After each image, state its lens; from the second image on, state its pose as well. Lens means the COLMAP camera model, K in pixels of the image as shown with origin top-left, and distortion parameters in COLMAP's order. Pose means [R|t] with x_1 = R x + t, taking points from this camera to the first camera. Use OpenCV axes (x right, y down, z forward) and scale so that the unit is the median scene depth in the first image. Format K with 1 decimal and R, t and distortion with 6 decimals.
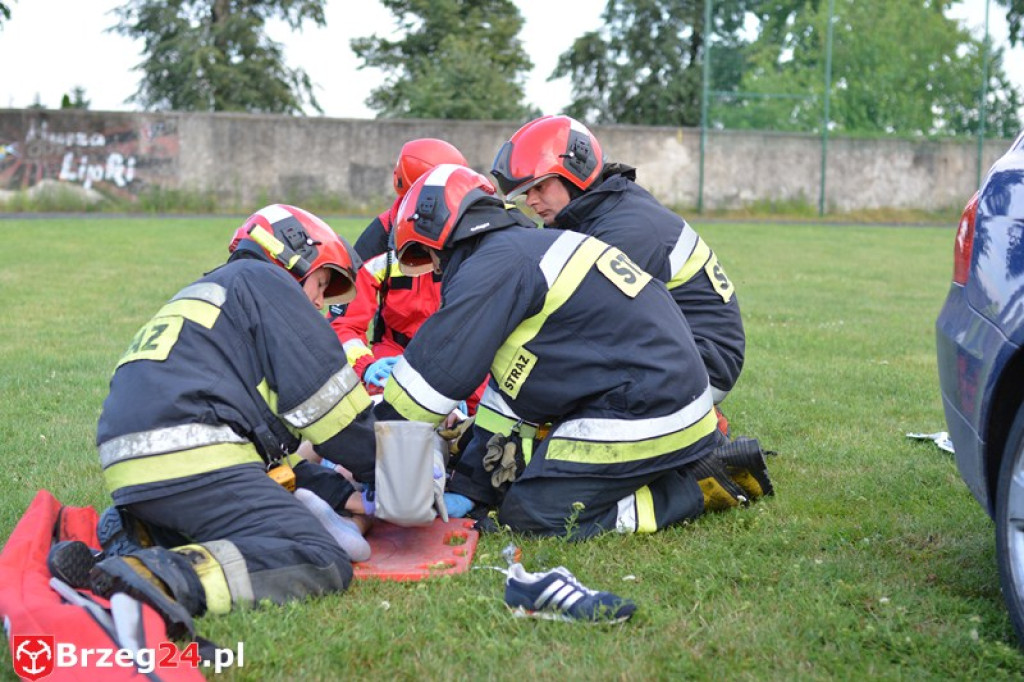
lens RADIAL K [[1500.4, 0, 511.4], [0, 1500.4, 338.5], [0, 0, 1]] dist [-0.036146, 0.000000]
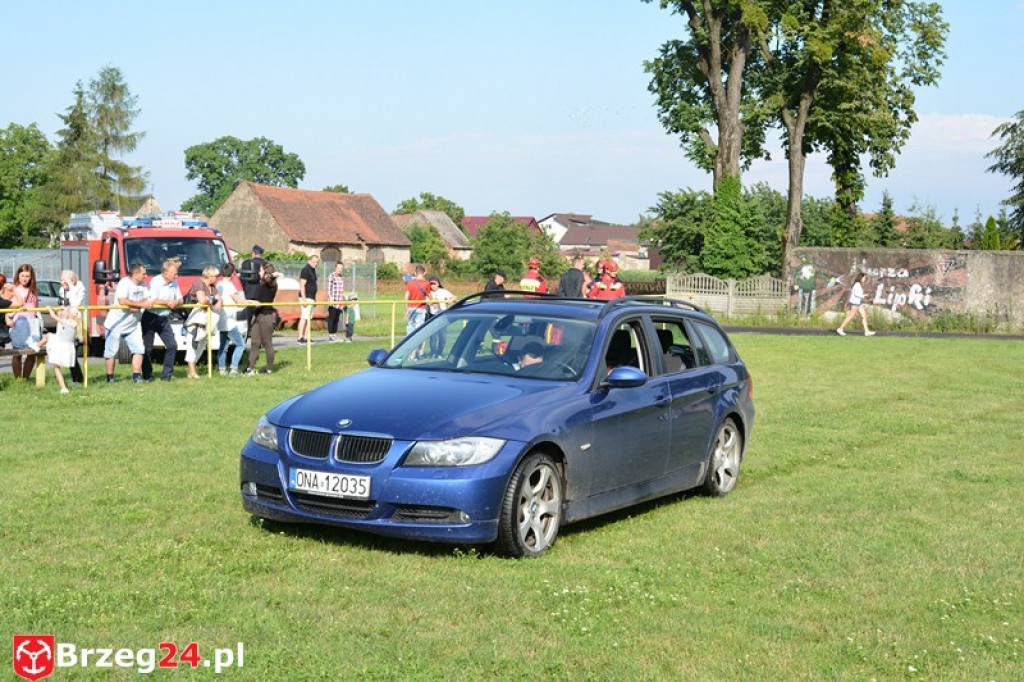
lens RADIAL K [[1500.4, 0, 508.6], [0, 1500.4, 348.0], [0, 0, 1]] dist [-0.036146, 0.000000]
pose [[0.785941, 0.032372, -0.617453, 0.246379], [-0.070587, 0.996797, -0.037588, 0.002026], [0.614258, 0.073126, 0.785709, -0.199666]]
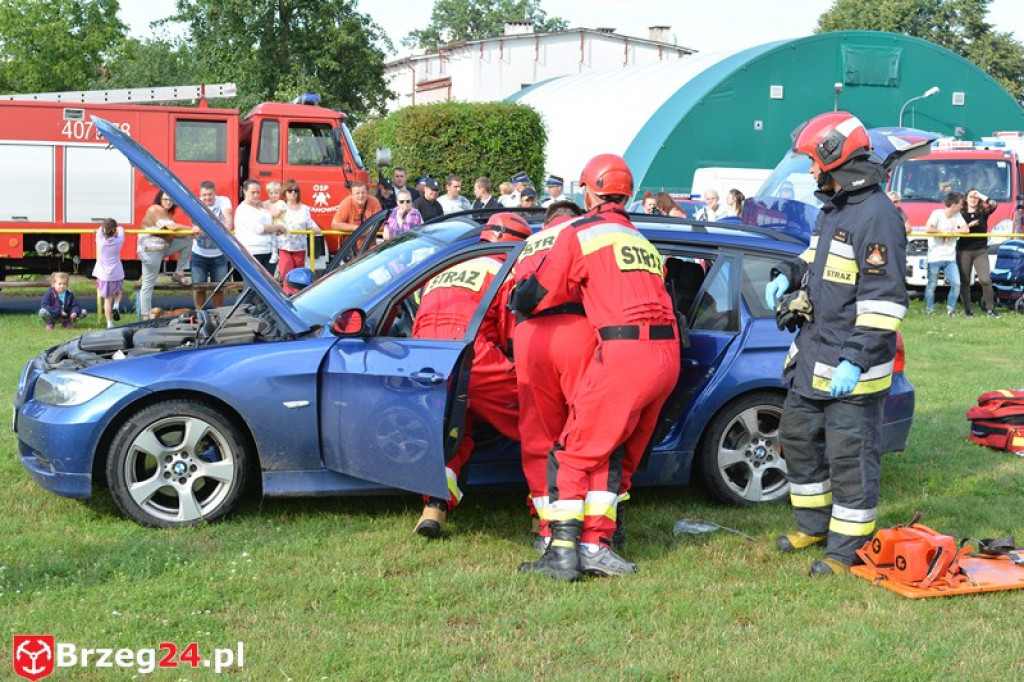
lens RADIAL K [[1500.4, 0, 516.8], [0, 1500.4, 339.5], [0, 0, 1]] dist [-0.036146, 0.000000]
pose [[0.099265, 0.090552, -0.990932, 0.298794], [-0.115768, 0.990139, 0.078883, -0.019483], [0.988304, 0.106888, 0.108769, 0.024003]]
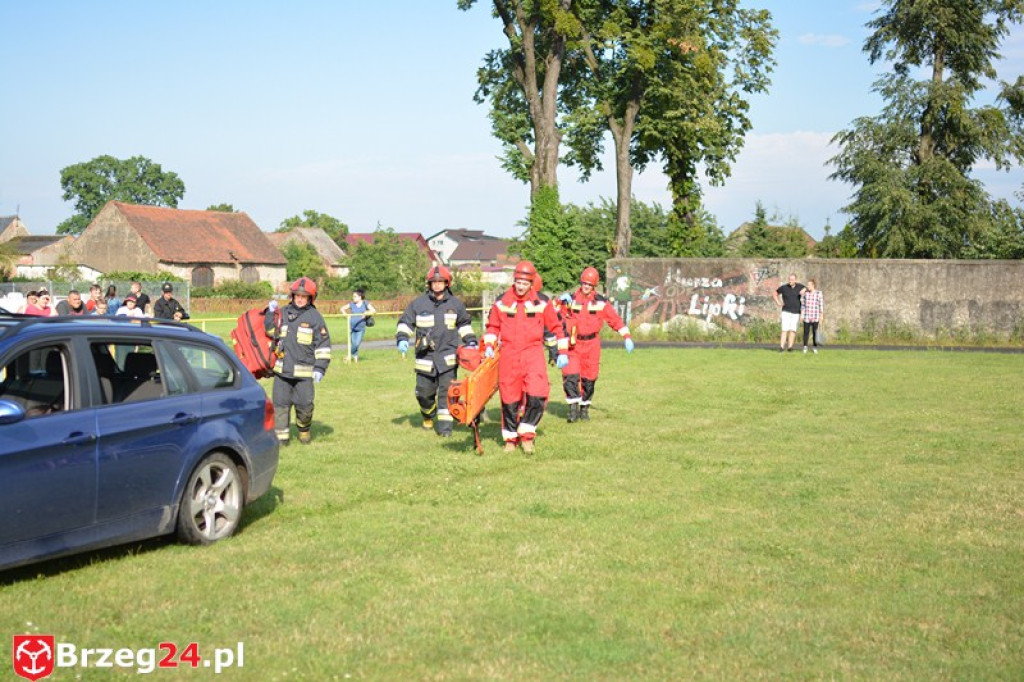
lens RADIAL K [[1500.4, 0, 503.2], [0, 1500.4, 339.0], [0, 0, 1]] dist [-0.036146, 0.000000]
pose [[0.820796, 0.006870, -0.571180, 0.288047], [-0.048388, 0.997170, -0.057540, -0.006145], [0.569168, 0.074867, 0.818806, -0.115961]]
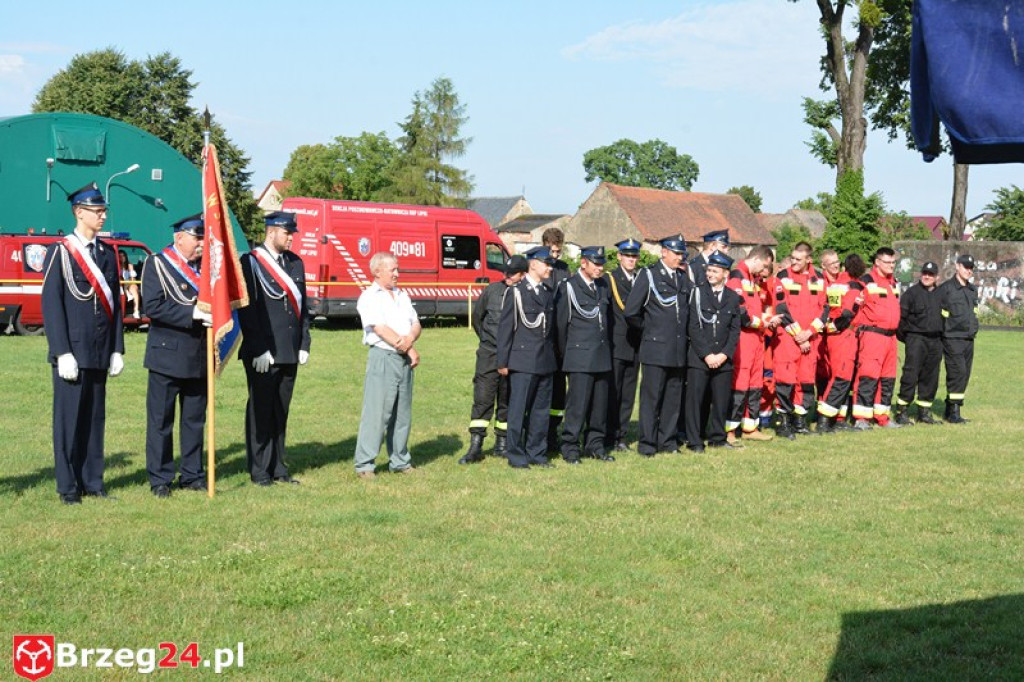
lens RADIAL K [[1500.4, 0, 520.4], [0, 1500.4, 335.7], [0, 0, 1]] dist [-0.036146, 0.000000]
pose [[0.564136, 0.038698, -0.824774, 0.534379], [-0.098816, 0.994886, -0.020909, -0.009643], [0.819747, 0.093296, 0.565075, -0.025435]]
